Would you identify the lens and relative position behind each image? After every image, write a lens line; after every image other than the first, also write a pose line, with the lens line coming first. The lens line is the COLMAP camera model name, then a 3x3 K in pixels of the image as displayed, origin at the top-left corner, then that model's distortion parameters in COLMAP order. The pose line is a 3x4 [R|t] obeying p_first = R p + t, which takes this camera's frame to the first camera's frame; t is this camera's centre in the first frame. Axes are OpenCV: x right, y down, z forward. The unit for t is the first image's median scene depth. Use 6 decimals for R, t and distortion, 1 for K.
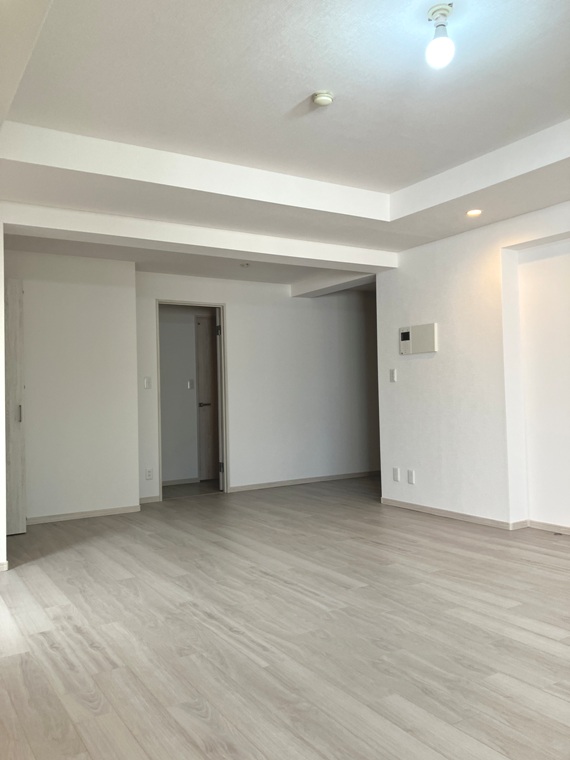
lens RADIAL K [[627.4, 0, 285.0], [0, 627.4, 380.0], [0, 0, 1]] dist [0.000001, 0.012739]
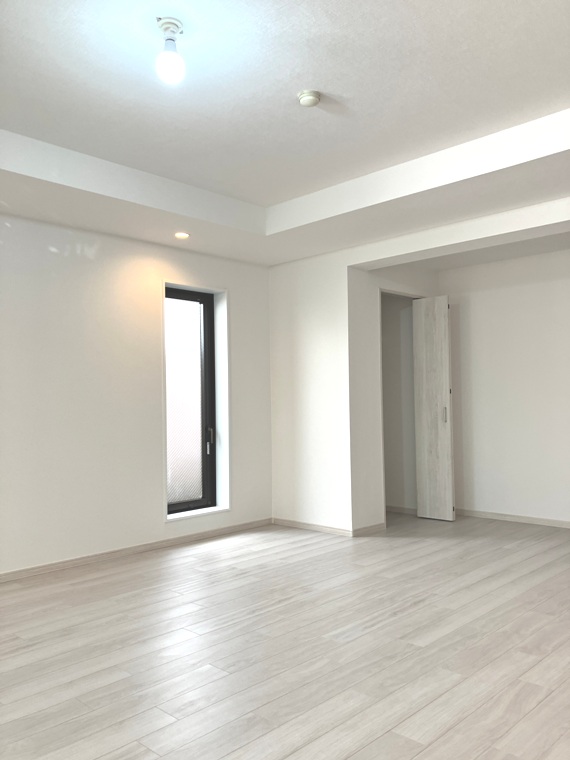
lens RADIAL K [[627.4, 0, 285.0], [0, 627.4, 380.0], [0, 0, 1]] dist [0.000001, 0.012739]
pose [[0.244826, -0.013901, -0.969467, 0.918768], [0.028830, 0.999559, -0.007052, -0.013816], [0.969138, -0.026223, 0.245119, 0.677006]]
